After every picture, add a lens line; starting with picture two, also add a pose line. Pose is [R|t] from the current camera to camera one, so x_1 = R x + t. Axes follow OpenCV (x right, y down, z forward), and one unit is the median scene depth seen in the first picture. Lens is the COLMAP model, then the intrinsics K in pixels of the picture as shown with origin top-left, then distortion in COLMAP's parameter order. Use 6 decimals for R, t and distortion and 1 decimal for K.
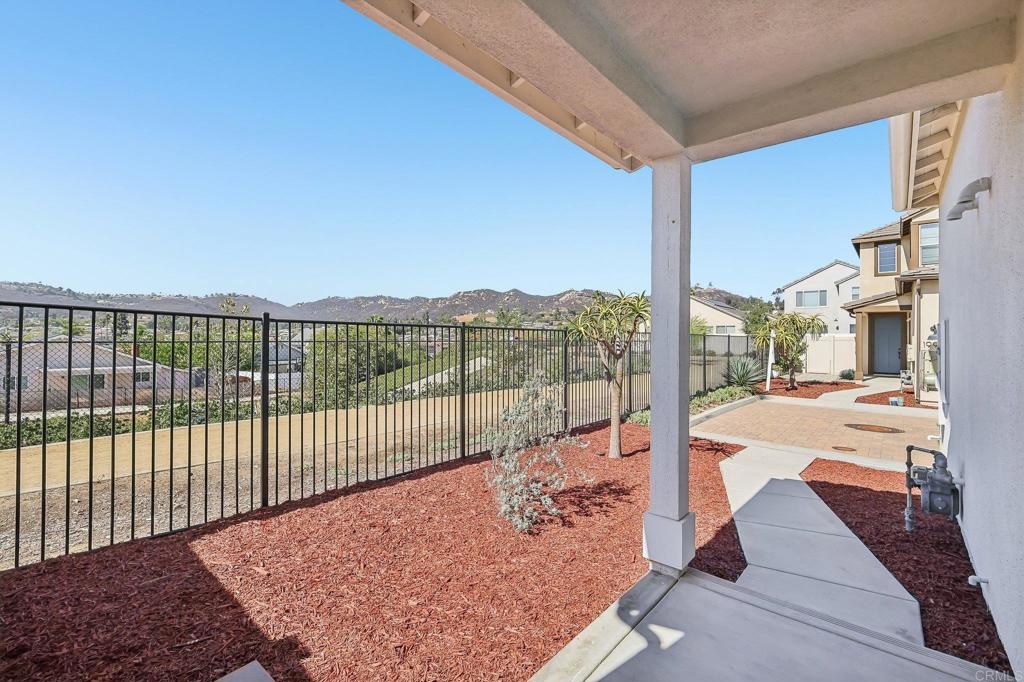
lens RADIAL K [[435.3, 0, 511.4], [0, 435.3, 336.7], [0, 0, 1]] dist [-0.024134, -0.000023]
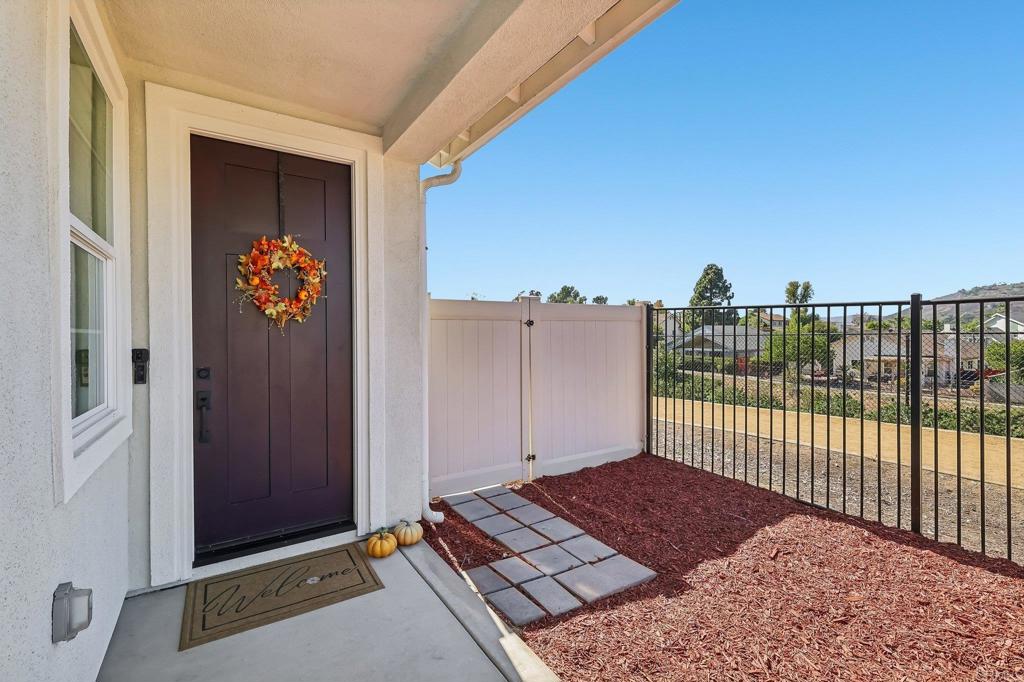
lens RADIAL K [[435.3, 0, 511.4], [0, 435.3, 336.7], [0, 0, 1]] dist [-0.024134, -0.000023]
pose [[-0.283513, 0.002472, -0.958965, 0.415425], [0.008449, 0.999964, 0.000080, 0.017807], [0.958931, -0.008080, -0.283524, 0.503135]]
